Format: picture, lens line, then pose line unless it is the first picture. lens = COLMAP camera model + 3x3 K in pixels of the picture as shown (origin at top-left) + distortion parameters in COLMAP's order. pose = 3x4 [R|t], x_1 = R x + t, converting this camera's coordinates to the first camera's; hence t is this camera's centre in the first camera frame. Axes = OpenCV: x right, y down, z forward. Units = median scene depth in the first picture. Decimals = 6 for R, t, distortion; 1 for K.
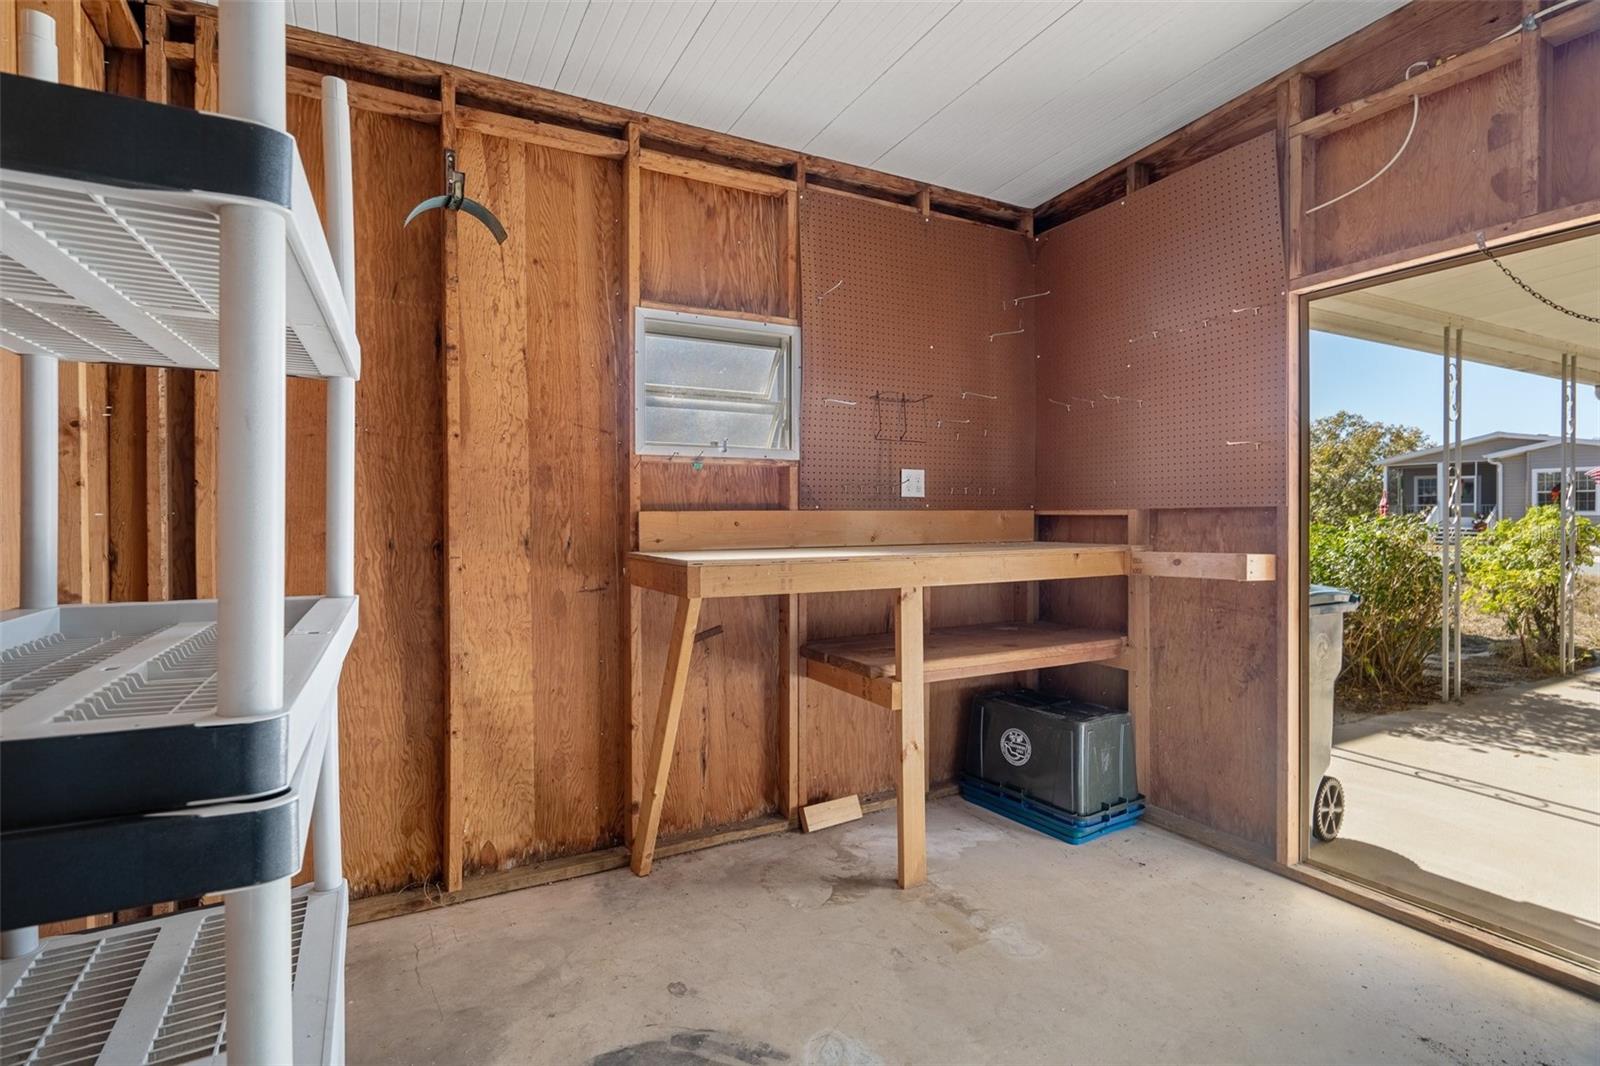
lens RADIAL K [[798.8, 0, 800.0], [0, 798.8, 533.0], [0, 0, 1]] dist [-0.000638, -0.000676]
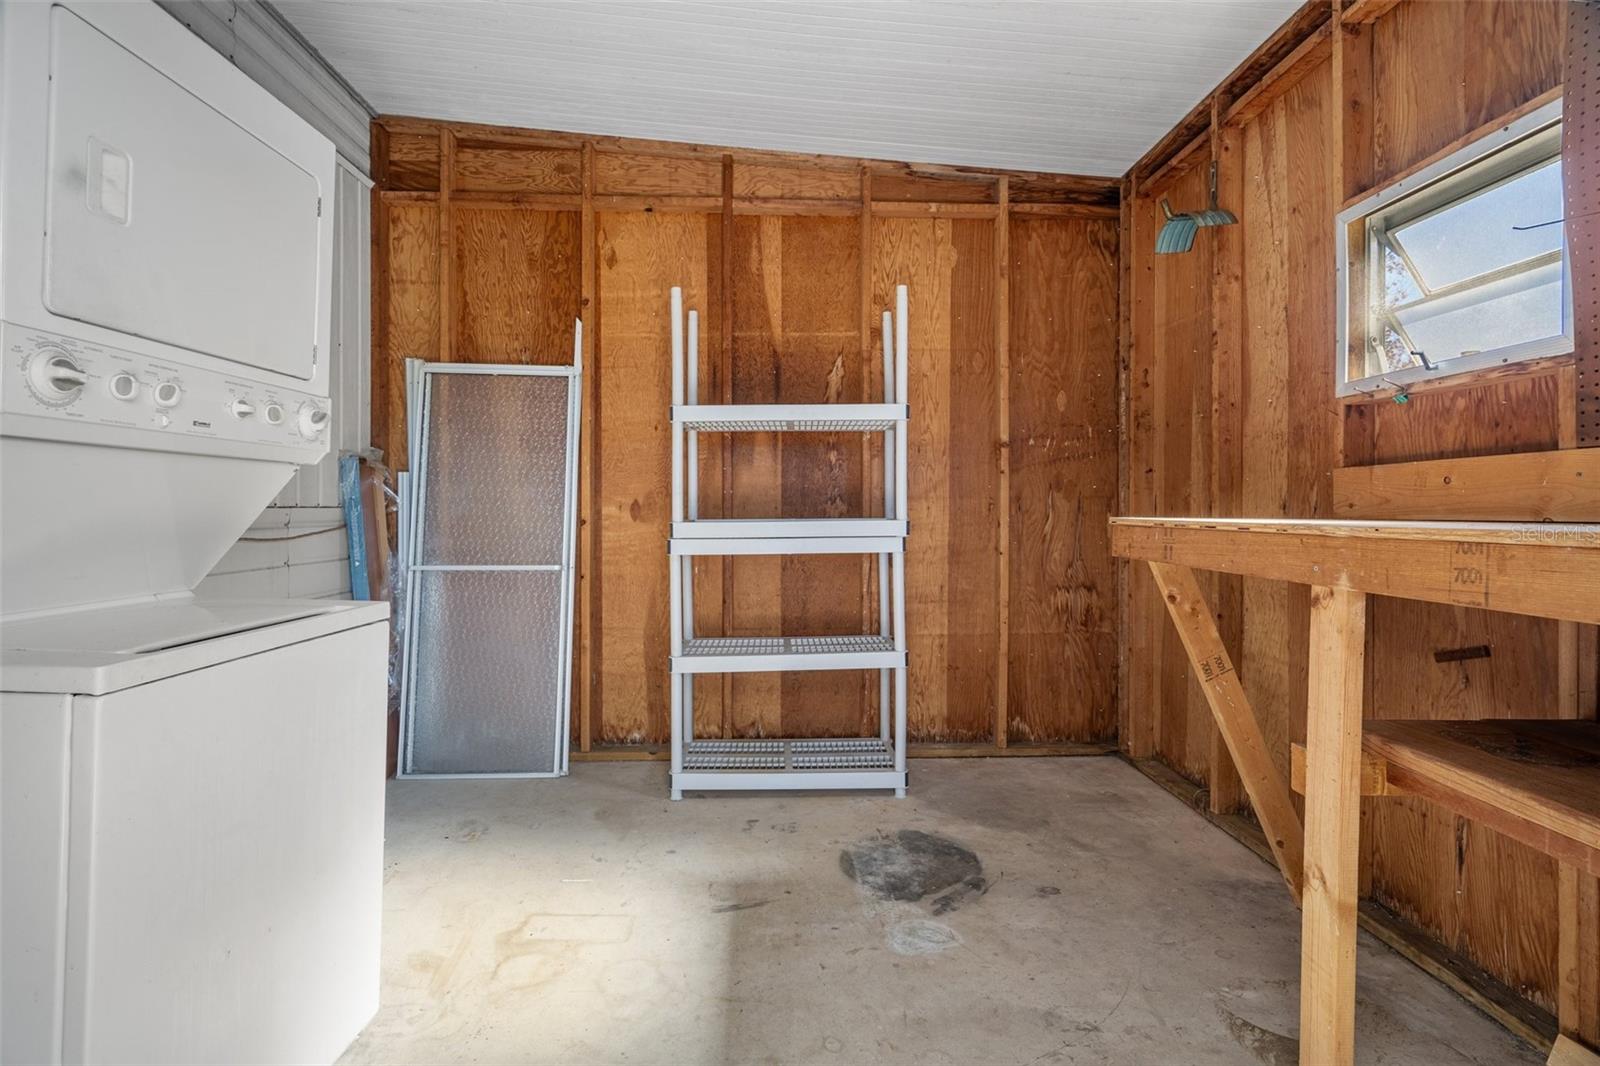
lens RADIAL K [[798.8, 0, 800.0], [0, 798.8, 533.0], [0, 0, 1]] dist [-0.000638, -0.000676]
pose [[-0.462488, 0.025532, -0.886258, 0.790104], [-0.021760, 0.998957, 0.040134, 0.017700], [0.886359, 0.037846, -0.461450, 0.932112]]
